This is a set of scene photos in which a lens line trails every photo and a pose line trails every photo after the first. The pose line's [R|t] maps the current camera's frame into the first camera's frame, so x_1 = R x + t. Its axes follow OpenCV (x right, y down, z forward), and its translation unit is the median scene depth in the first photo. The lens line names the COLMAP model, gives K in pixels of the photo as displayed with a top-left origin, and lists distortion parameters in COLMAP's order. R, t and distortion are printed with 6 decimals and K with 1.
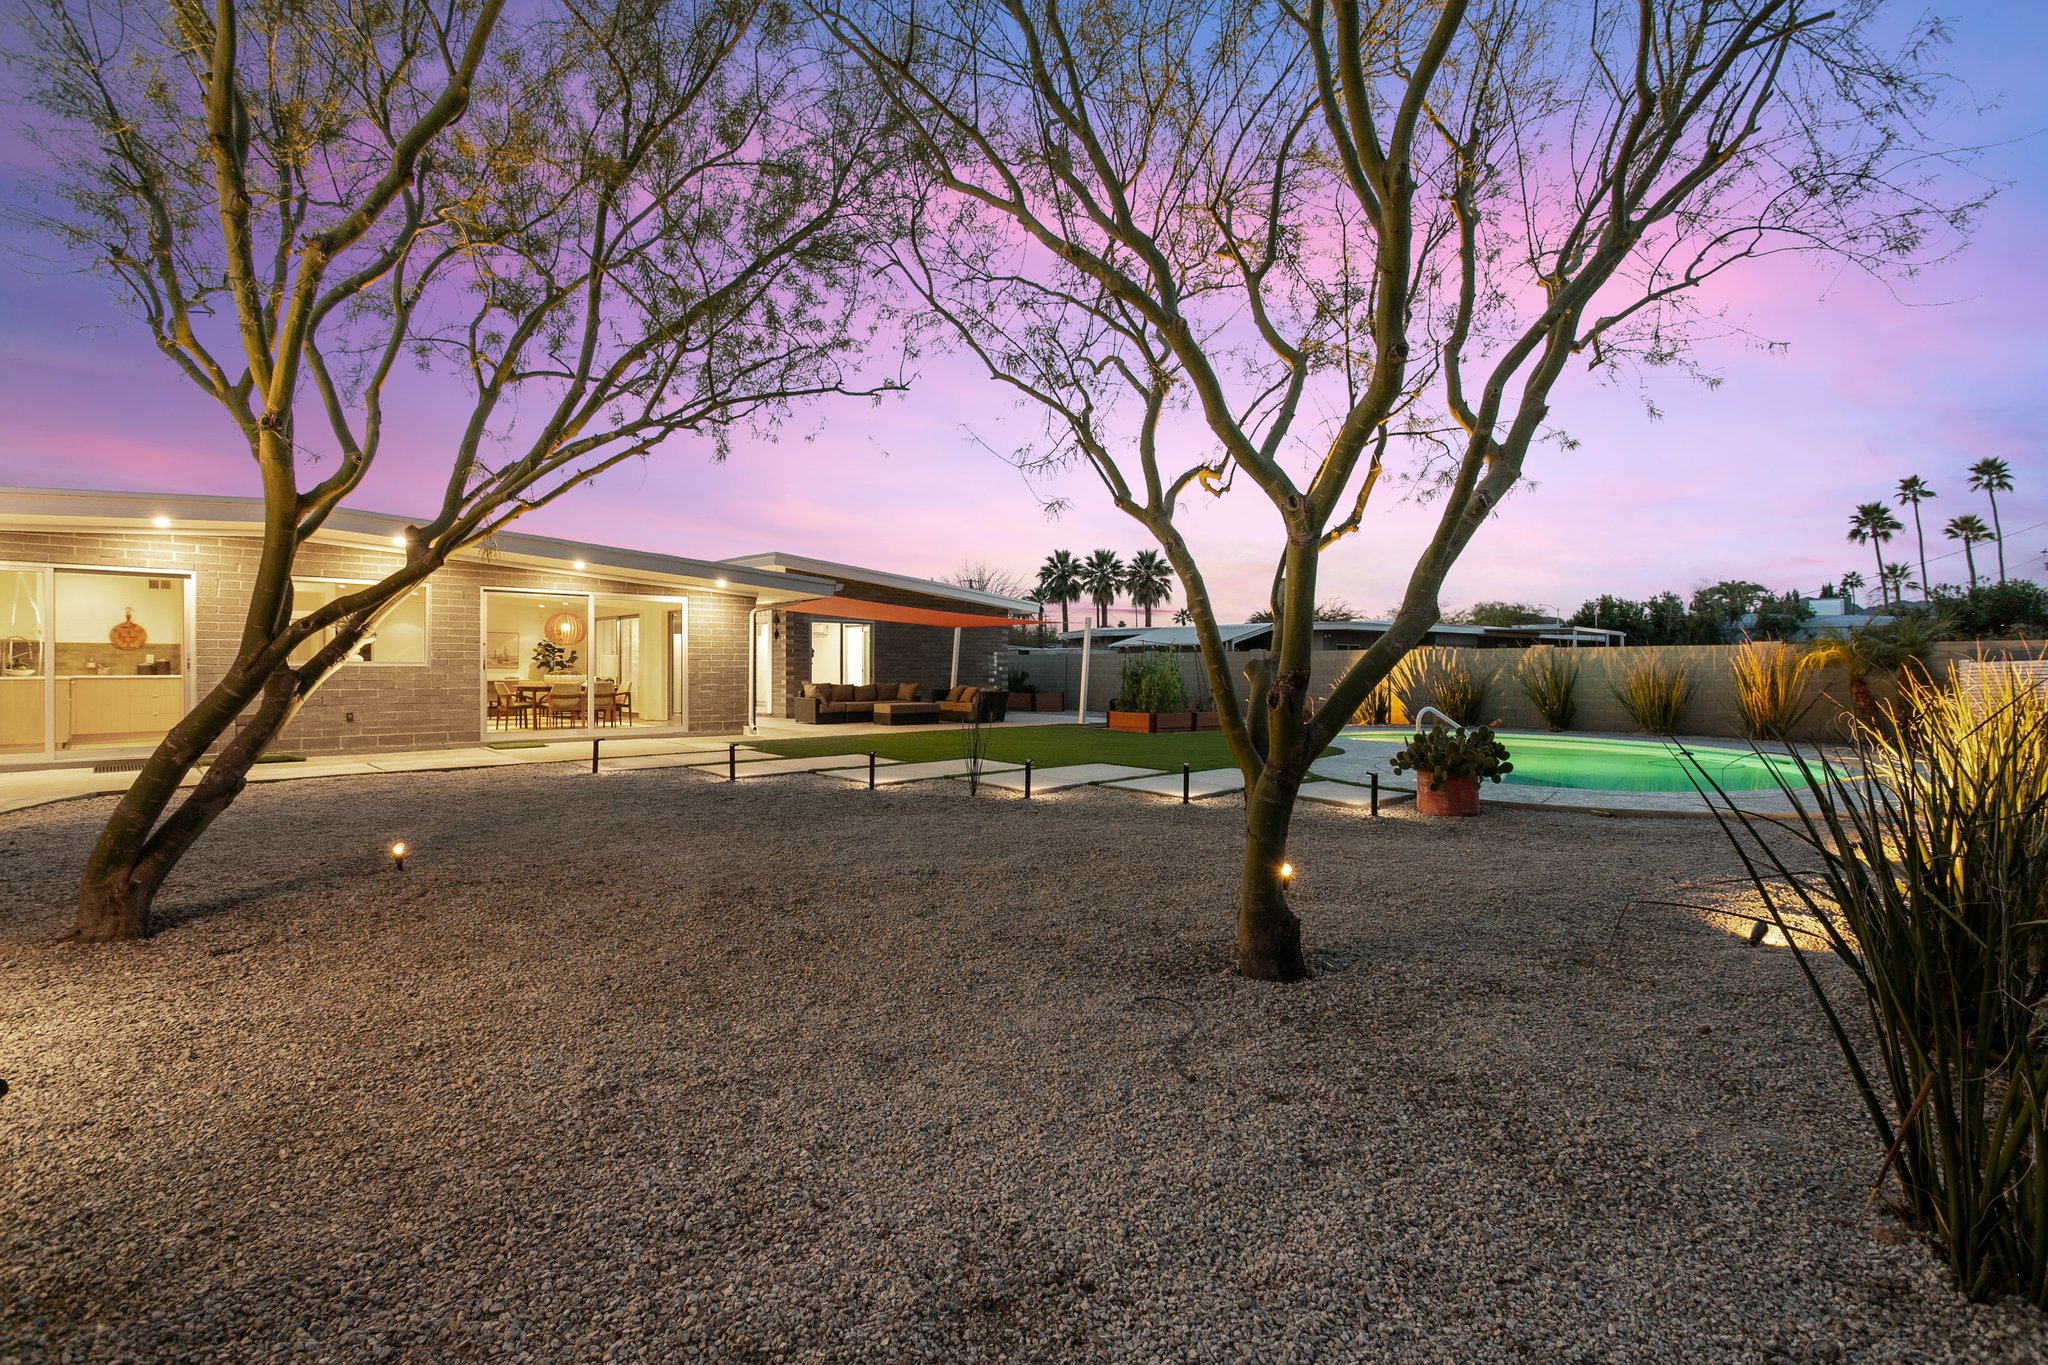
lens RADIAL K [[968.7, 0, 1024.0], [0, 968.7, 682.5], [0, 0, 1]] dist [0.004388, 0.000272]
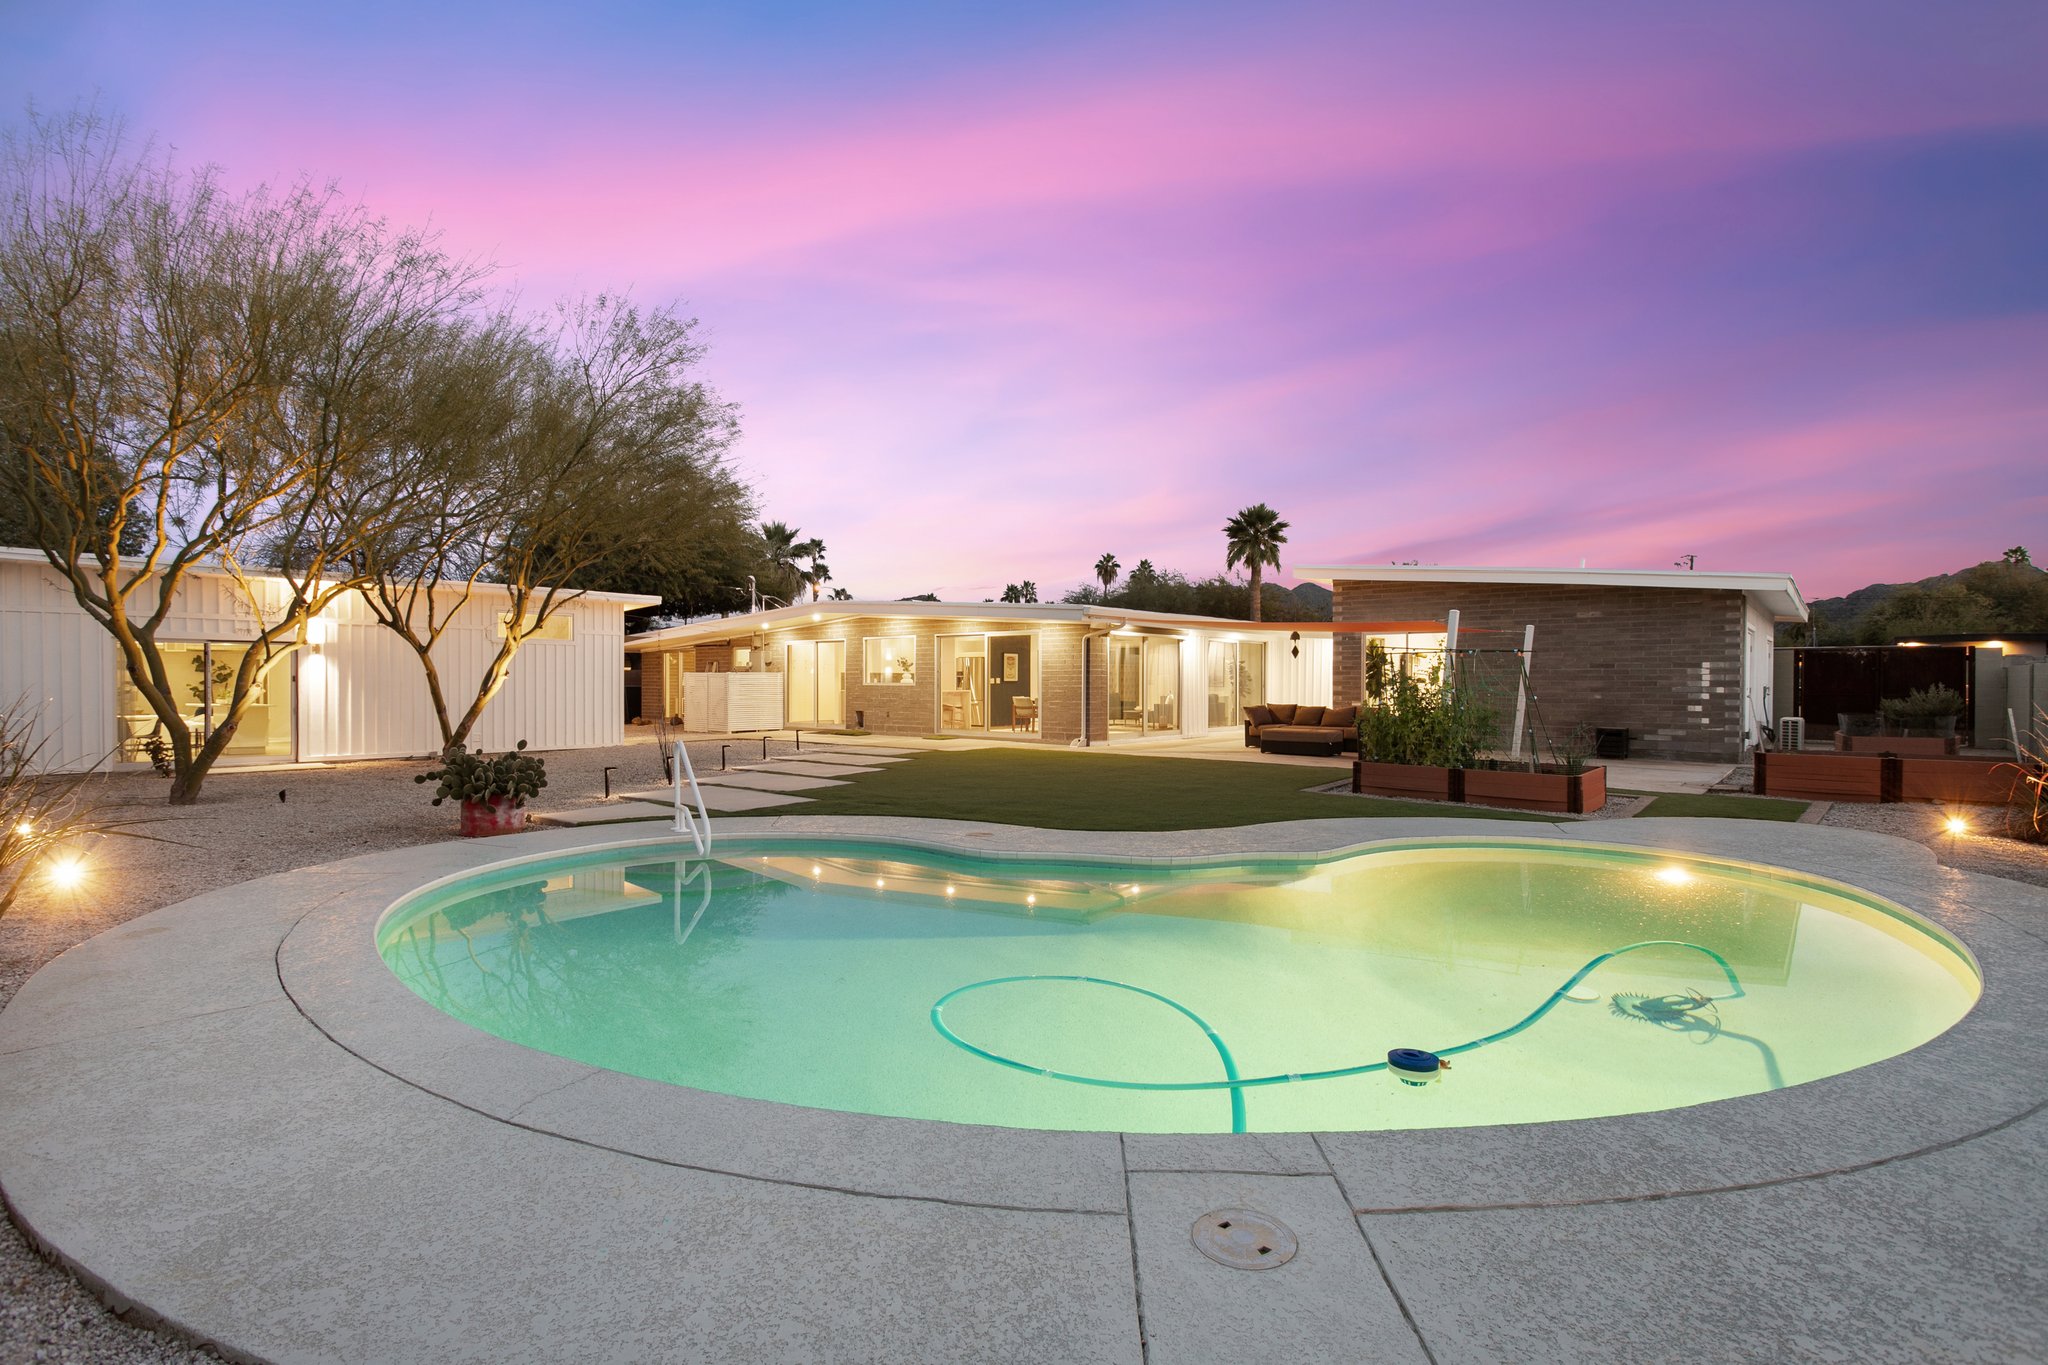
lens RADIAL K [[984.6, 0, 1024.0], [0, 984.6, 682.5], [0, 0, 1]] dist [0.012663, 0.000172]
pose [[0.100257, -0.001227, -0.994961, 0.925750], [-0.016217, 0.999864, -0.002867, -0.017424], [0.994829, 0.016422, 0.100223, 0.880374]]
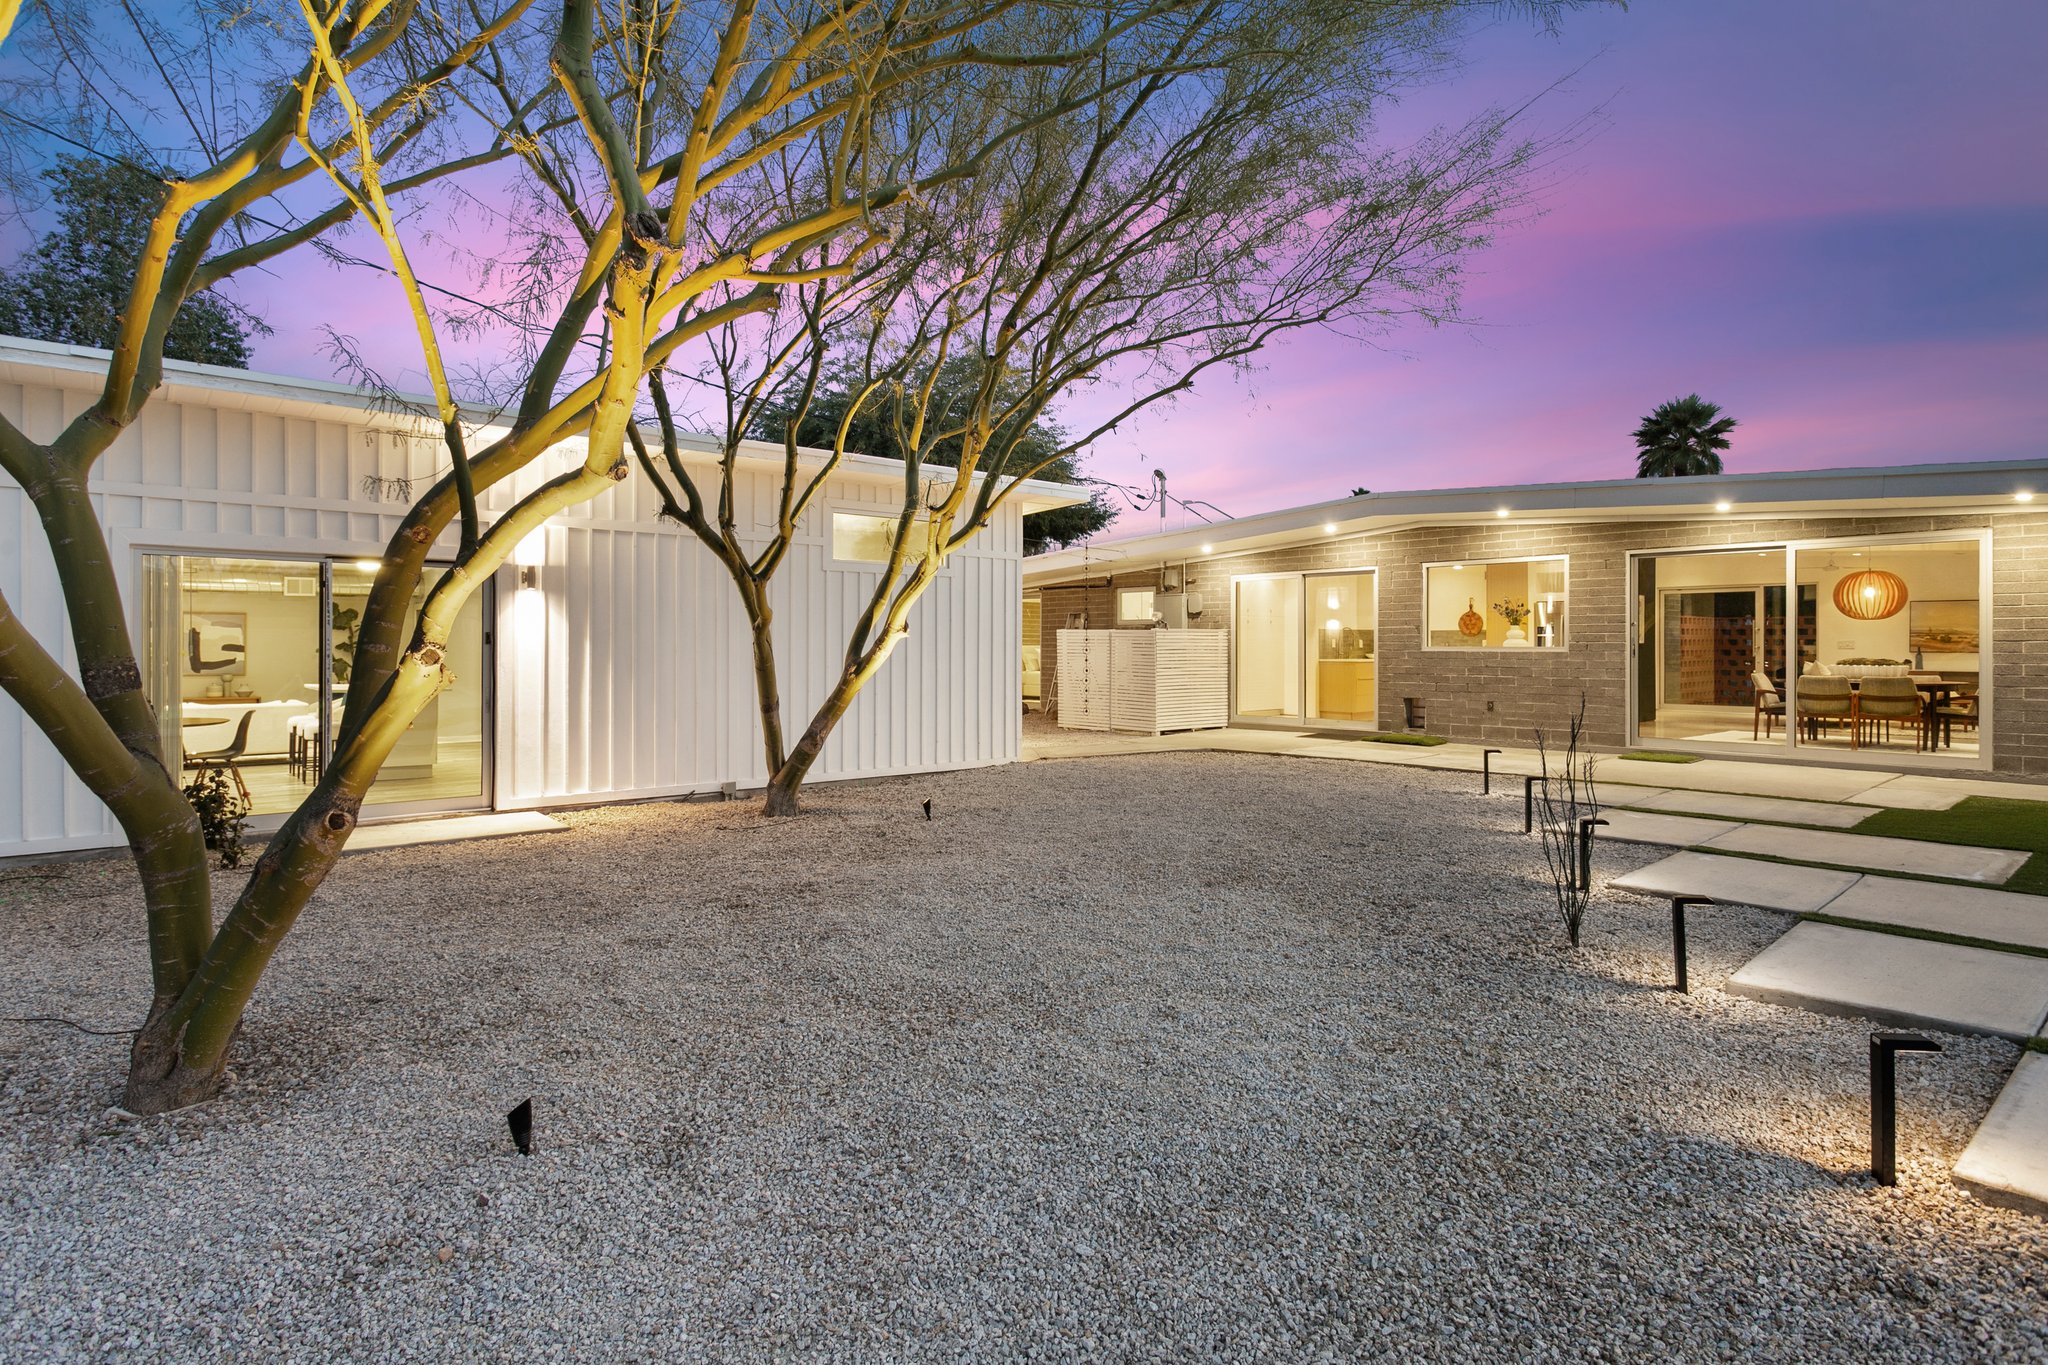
lens RADIAL K [[1076.4, 0, 1024.6], [0, 1076.4, 636.4], [0, 0, 1]] dist [-0.001069, 0.000007]
pose [[-0.043356, -0.010668, -0.999003, 0.303484], [-0.015820, 0.999825, -0.009991, -0.011518], [0.998934, 0.015371, -0.043517, 0.490269]]
